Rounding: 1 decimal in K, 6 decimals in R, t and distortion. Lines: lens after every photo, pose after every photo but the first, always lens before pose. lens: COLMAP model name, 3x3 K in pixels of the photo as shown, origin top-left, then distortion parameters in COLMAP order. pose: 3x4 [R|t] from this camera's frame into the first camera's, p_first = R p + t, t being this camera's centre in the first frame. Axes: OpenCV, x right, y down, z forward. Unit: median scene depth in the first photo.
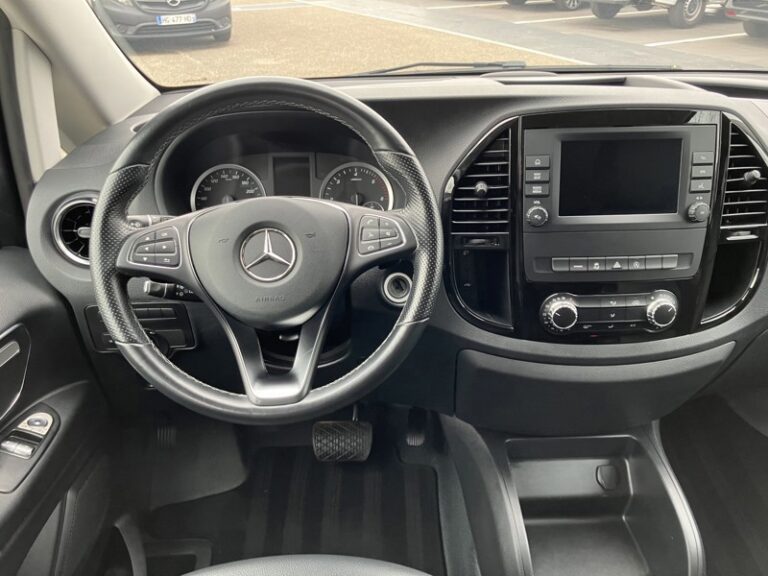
lens RADIAL K [[626.4, 0, 384.0], [0, 626.4, 288.0], [0, 0, 1]] dist [0.040194, -0.044963]
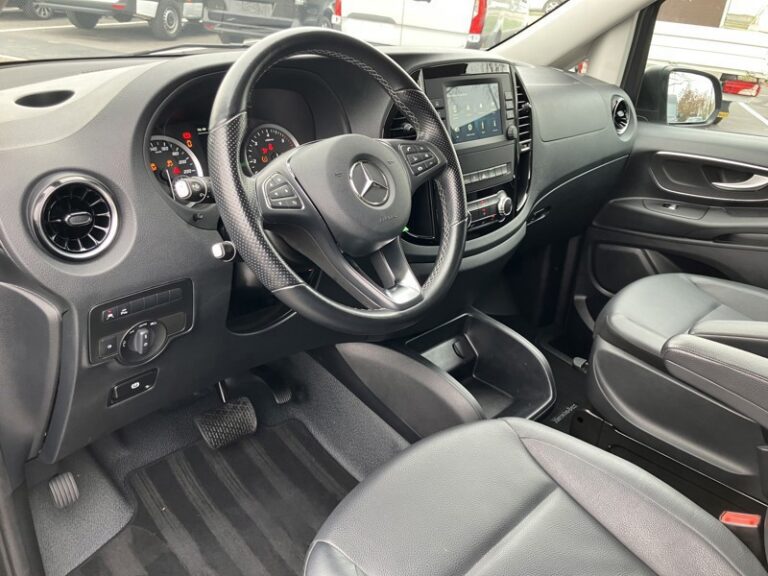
lens RADIAL K [[619.7, 0, 384.0], [0, 619.7, 288.0], [0, 0, 1]] dist [0.001161, 0.006814]
pose [[0.730795, -0.244828, 0.637180, -0.635890], [0.251966, 0.964295, 0.081534, 0.030716], [-0.634391, 0.100963, 0.766390, 0.105565]]
